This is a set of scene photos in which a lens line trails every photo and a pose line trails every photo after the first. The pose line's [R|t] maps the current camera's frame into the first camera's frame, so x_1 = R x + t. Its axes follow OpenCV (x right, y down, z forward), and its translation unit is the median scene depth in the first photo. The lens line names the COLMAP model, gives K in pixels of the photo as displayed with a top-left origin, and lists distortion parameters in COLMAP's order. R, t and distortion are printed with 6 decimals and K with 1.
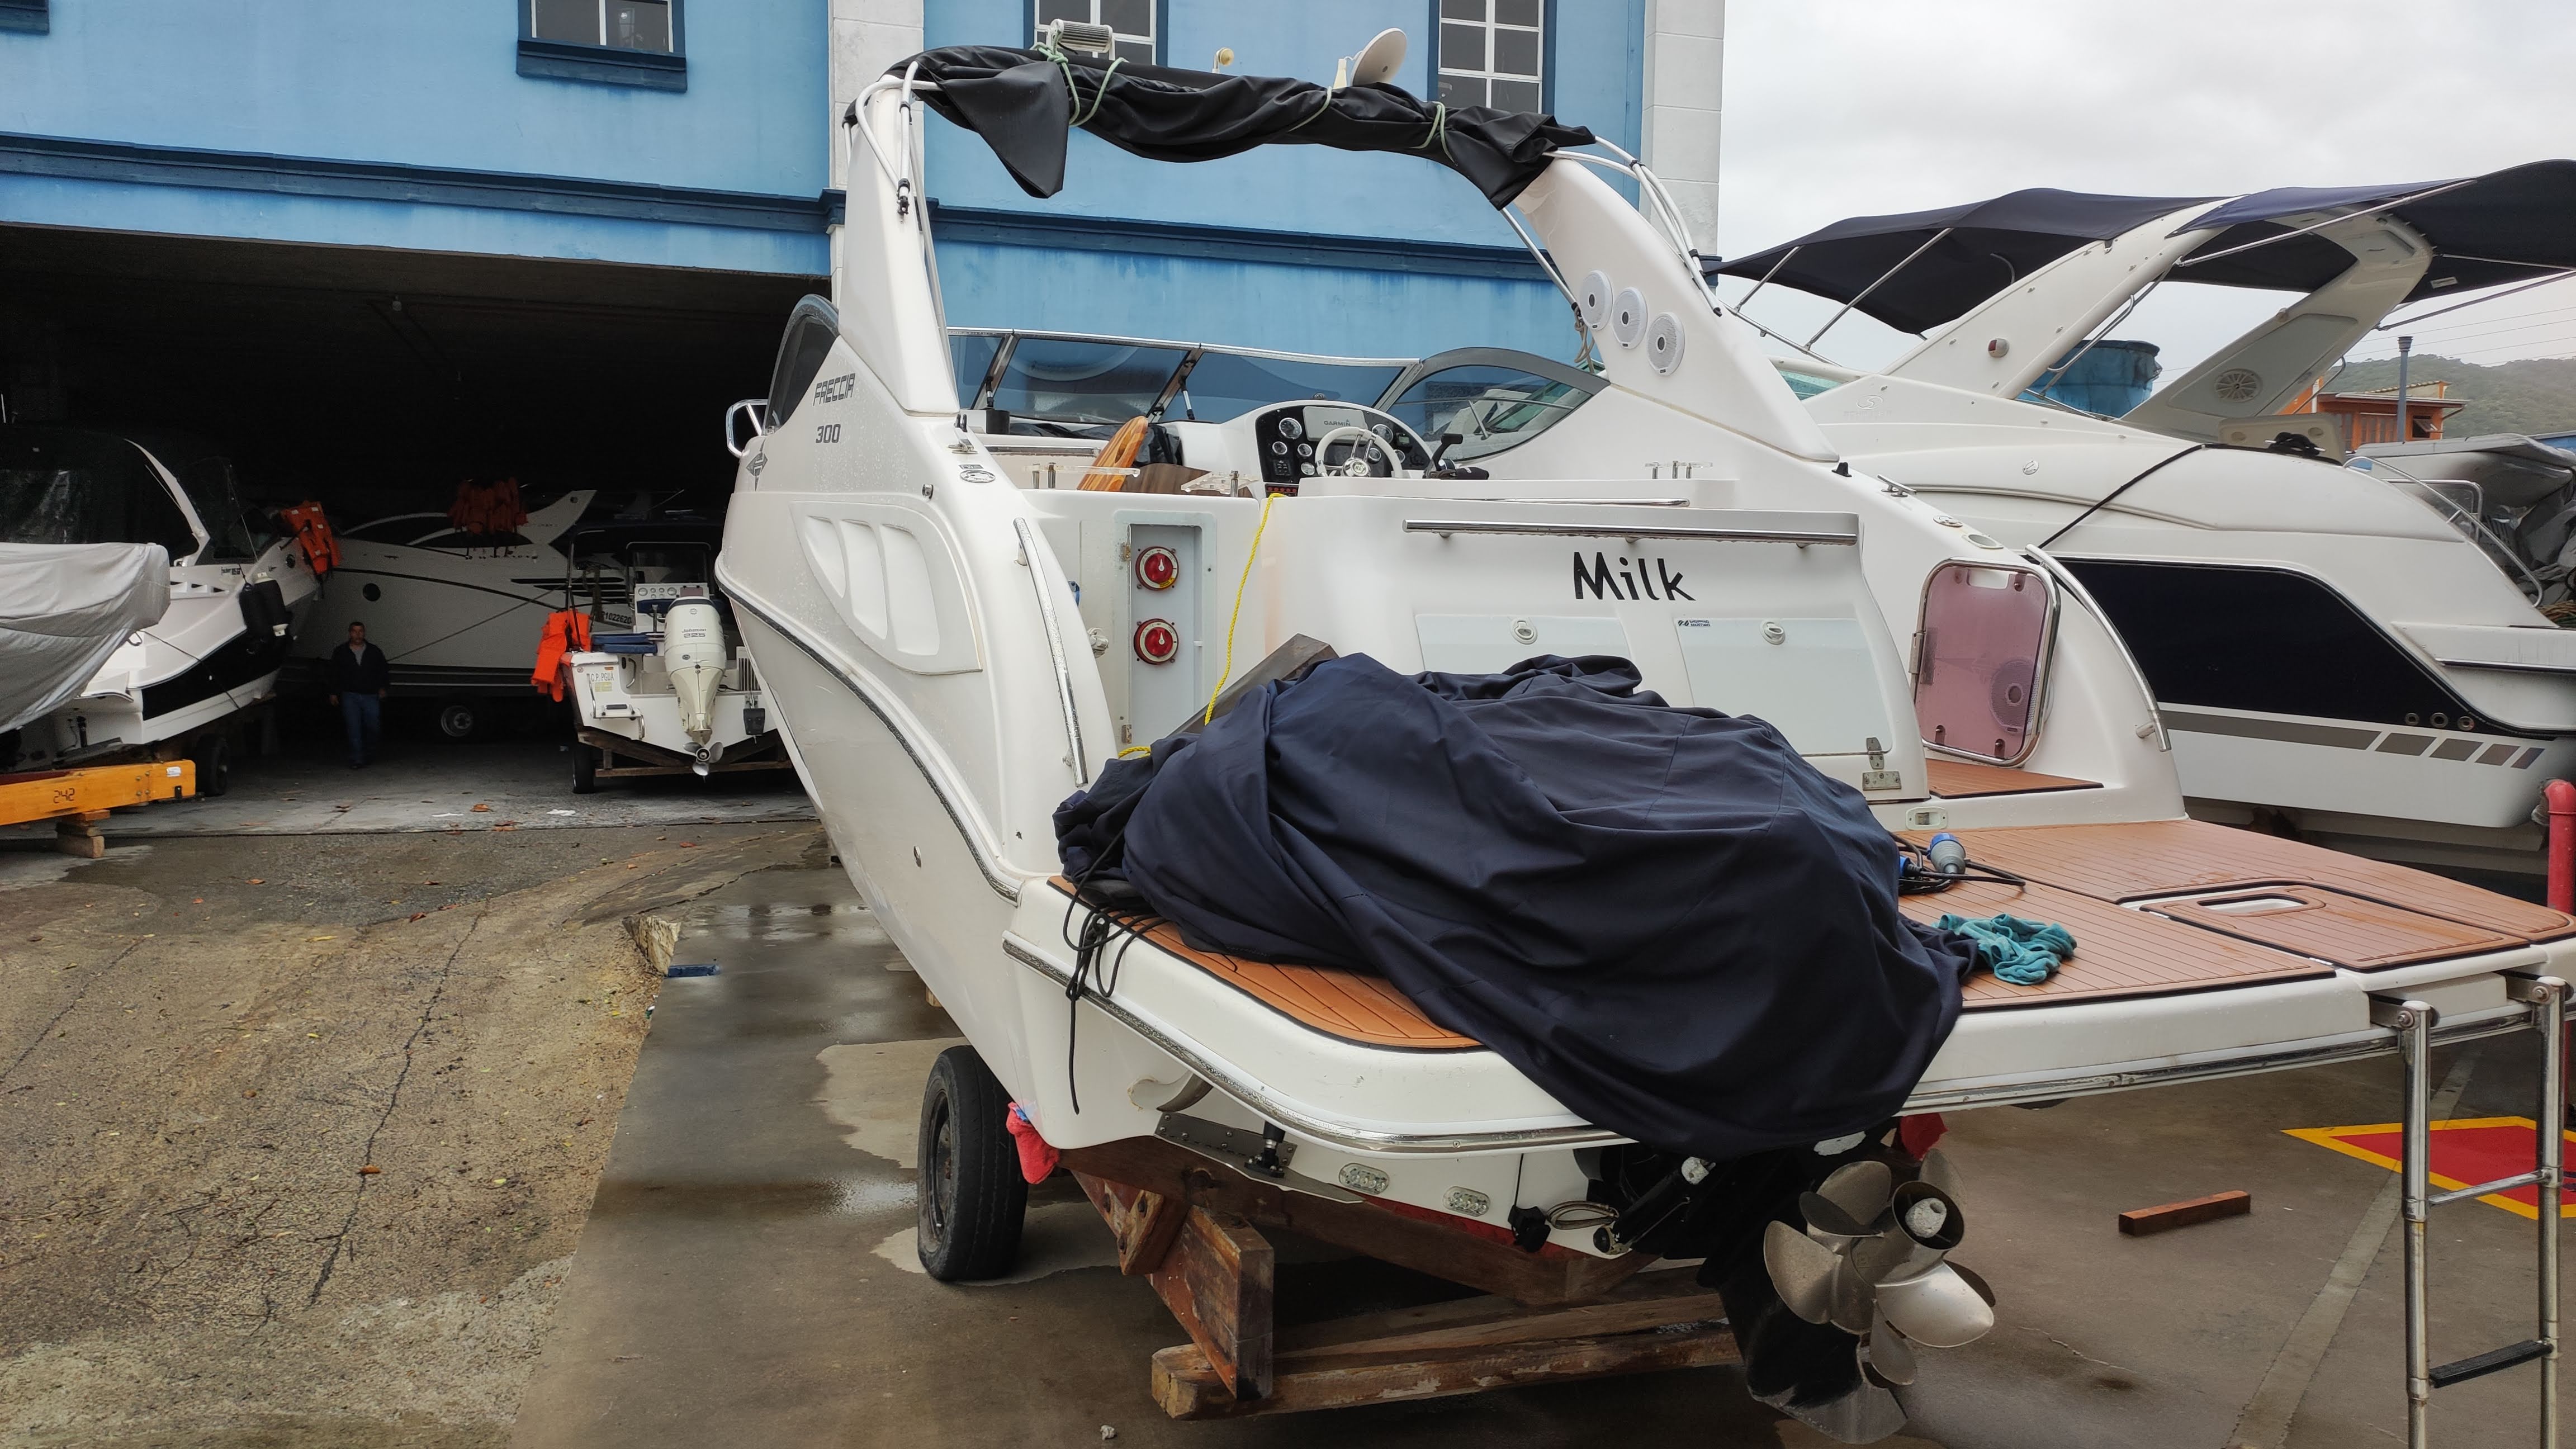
lens RADIAL K [[1874.3, 0, 1272.9], [0, 1874.3, 713.8], [0, 0, 1]] dist [0.065107, -0.067532]
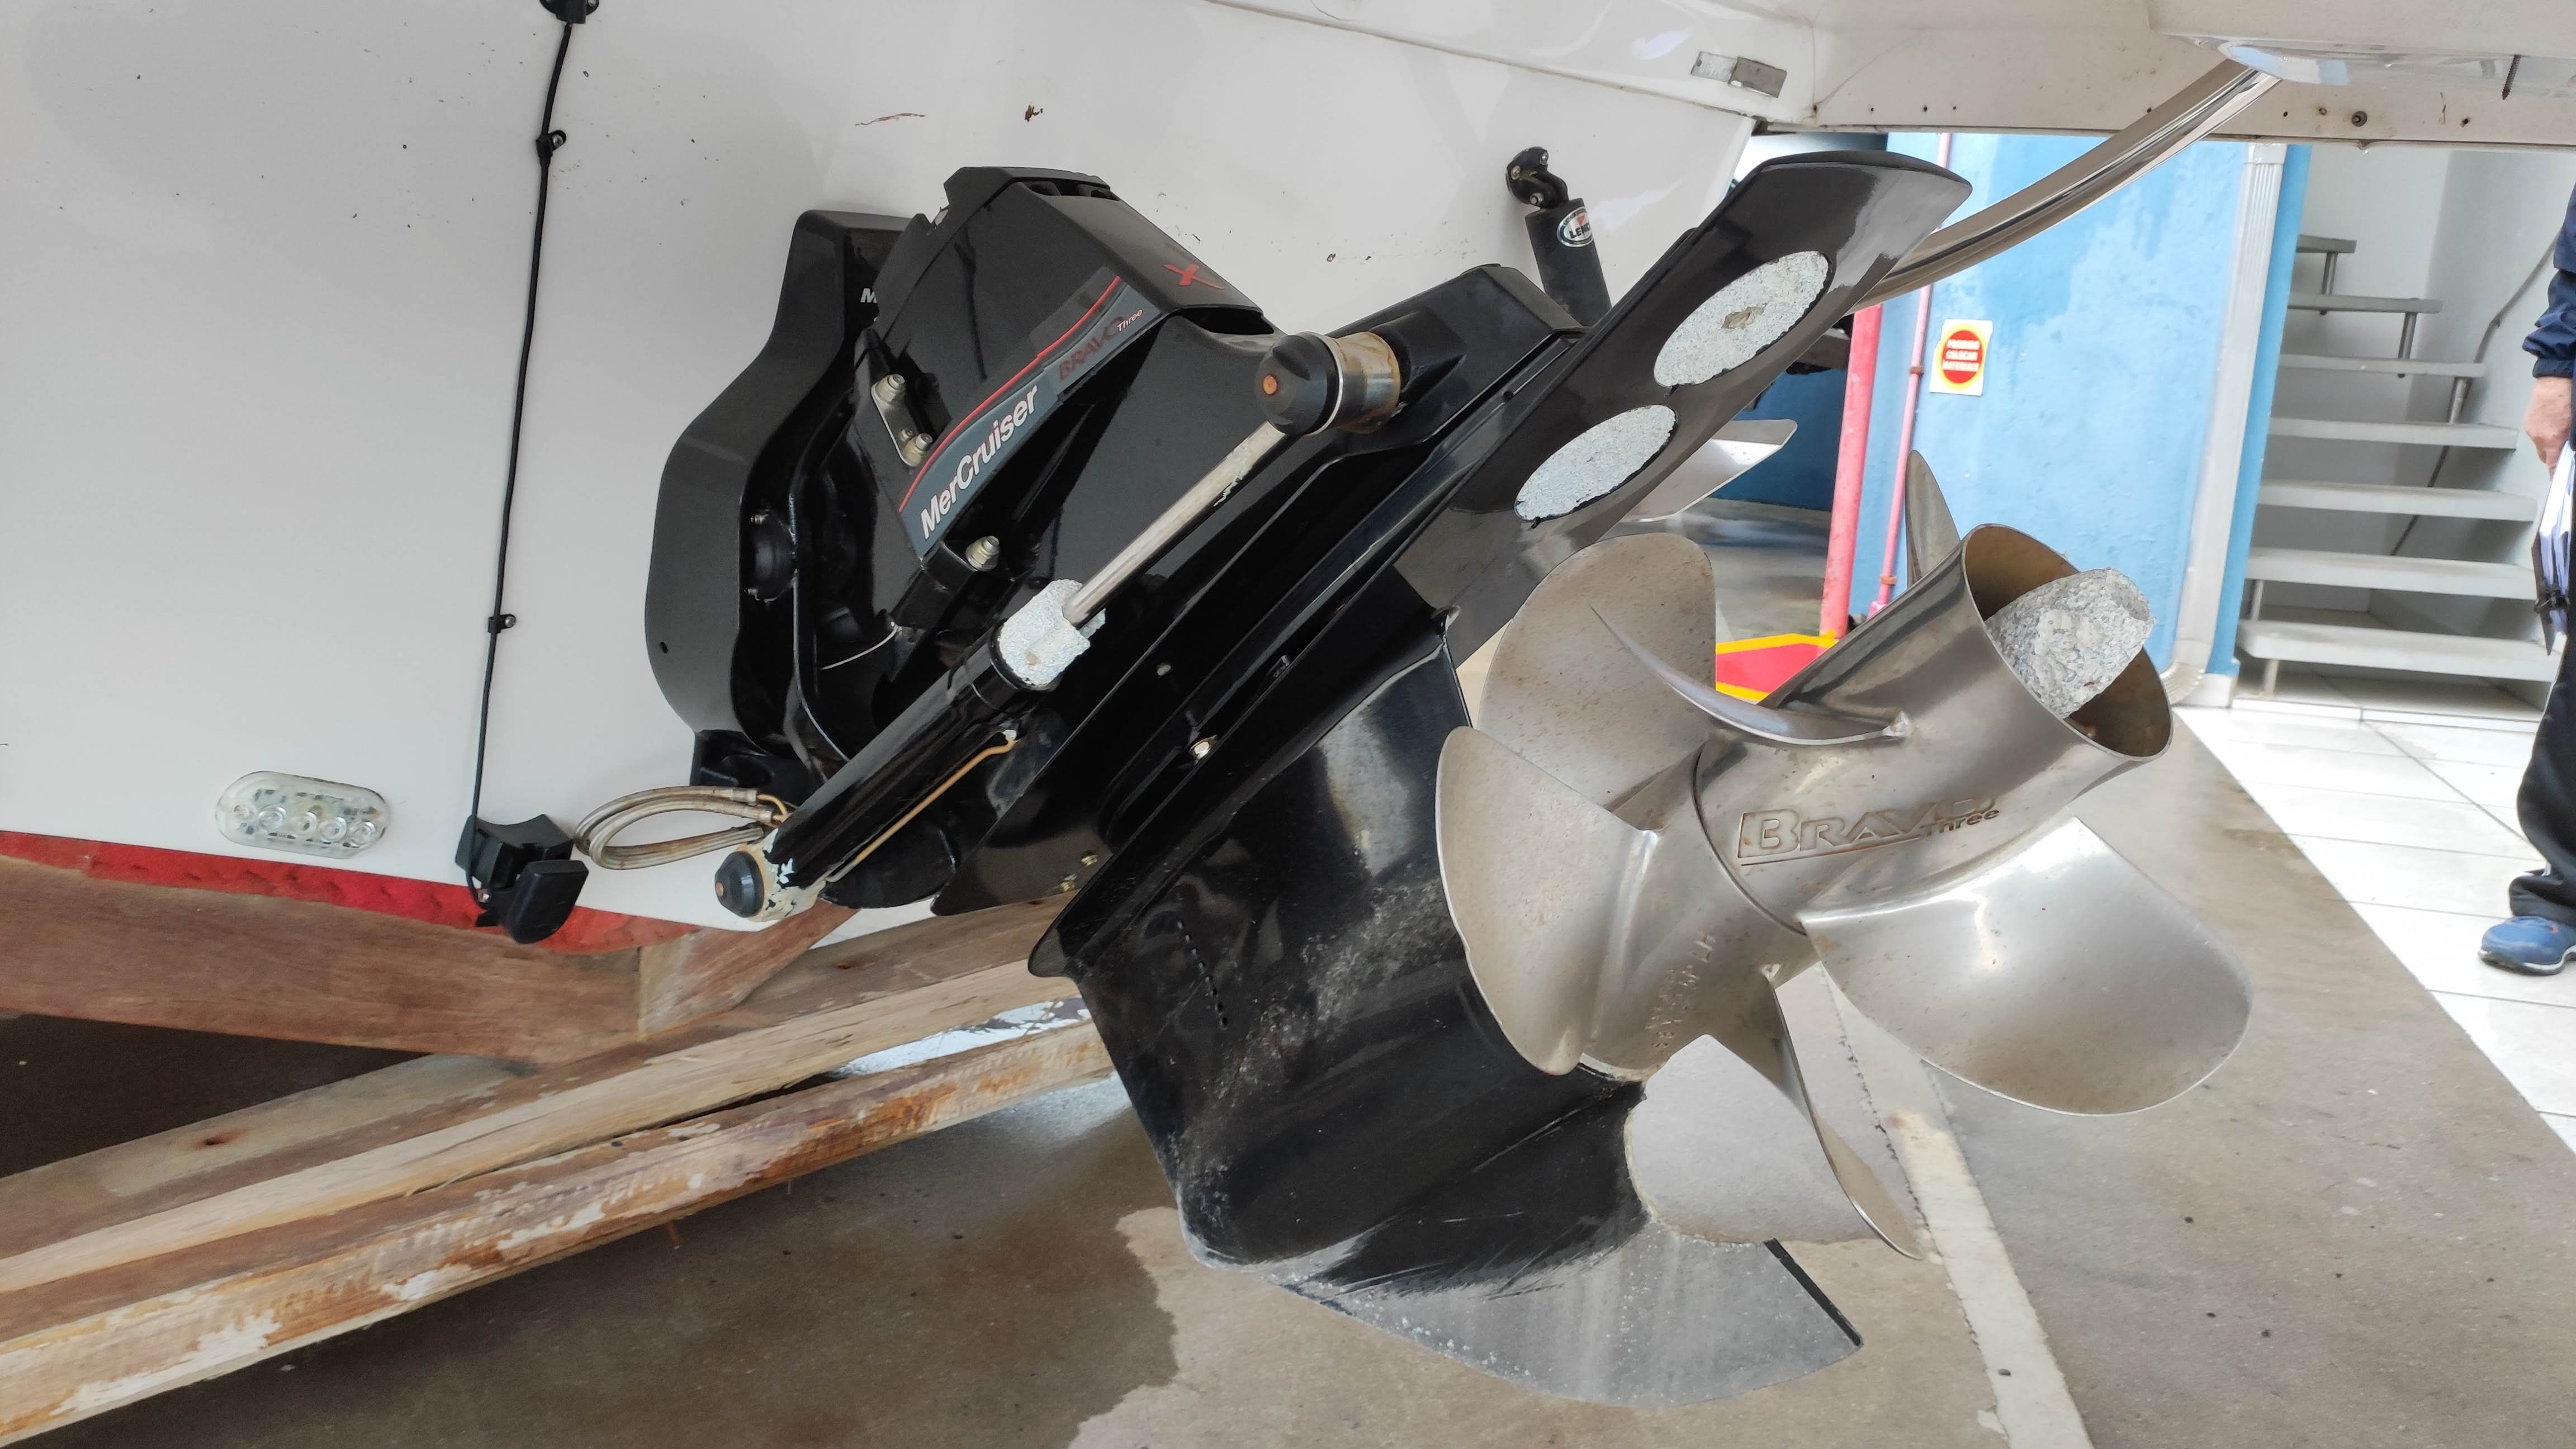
lens RADIAL K [[1874.3, 0, 1272.9], [0, 1874.3, 713.8], [0, 0, 1]] dist [0.065107, -0.067532]
pose [[0.885555, -0.061792, 0.460407, 0.095773], [-0.022686, 0.984178, 0.175723, 0.172203], [-0.463981, -0.166058, 0.870142, 0.612767]]
